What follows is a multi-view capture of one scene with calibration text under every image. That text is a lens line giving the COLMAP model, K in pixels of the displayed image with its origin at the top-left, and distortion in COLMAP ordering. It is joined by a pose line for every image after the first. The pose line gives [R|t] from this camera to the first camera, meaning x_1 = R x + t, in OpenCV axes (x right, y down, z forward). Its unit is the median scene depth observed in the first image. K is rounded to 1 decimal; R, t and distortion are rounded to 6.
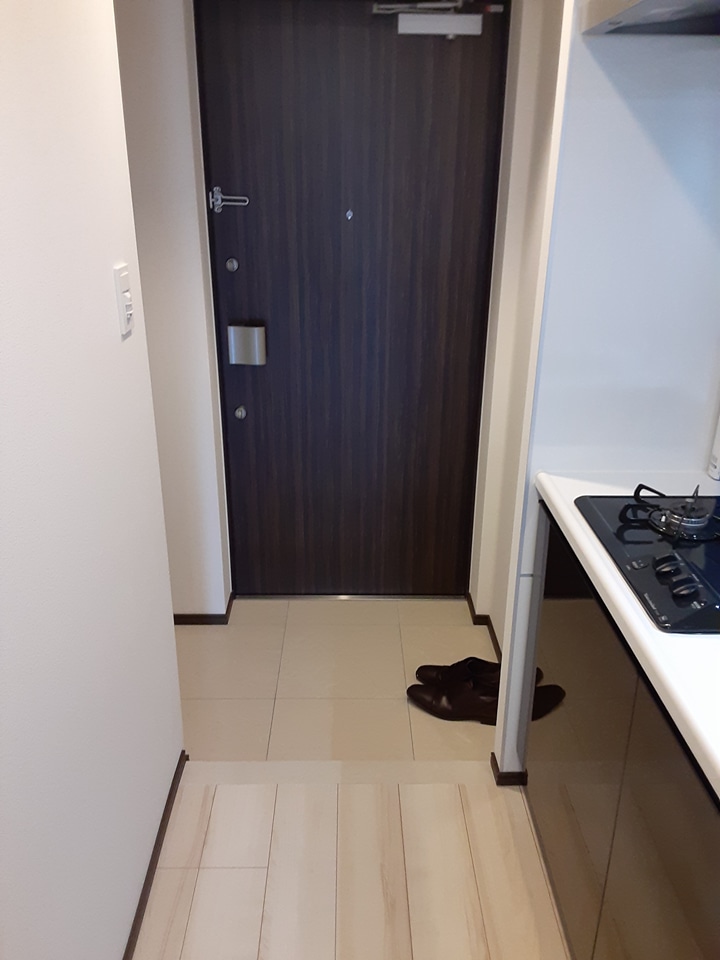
lens RADIAL K [[777.9, 0, 352.7], [0, 777.9, 481.3], [0, 0, 1]] dist [0.138672, -0.179398]
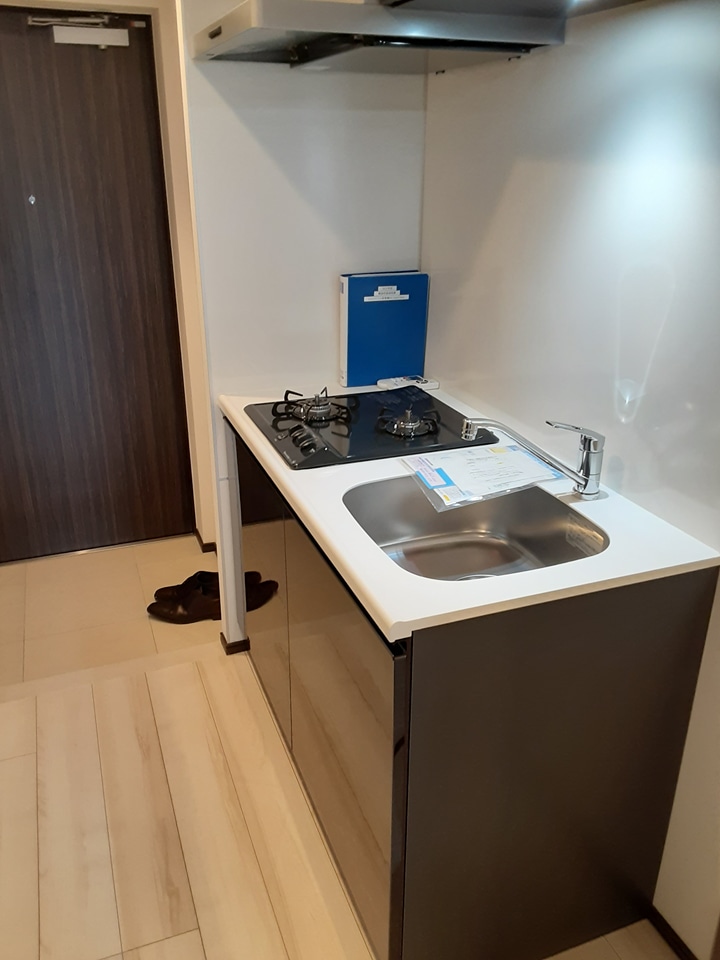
lens RADIAL K [[779.7, 0, 363.0], [0, 779.7, 477.6], [0, 0, 1]] dist [0.105747, -0.144696]
pose [[0.934603, -0.136379, 0.328510, 0.013214], [0.134567, 0.990499, 0.028360, 0.096999], [-0.329256, 0.017702, 0.944075, -0.241126]]
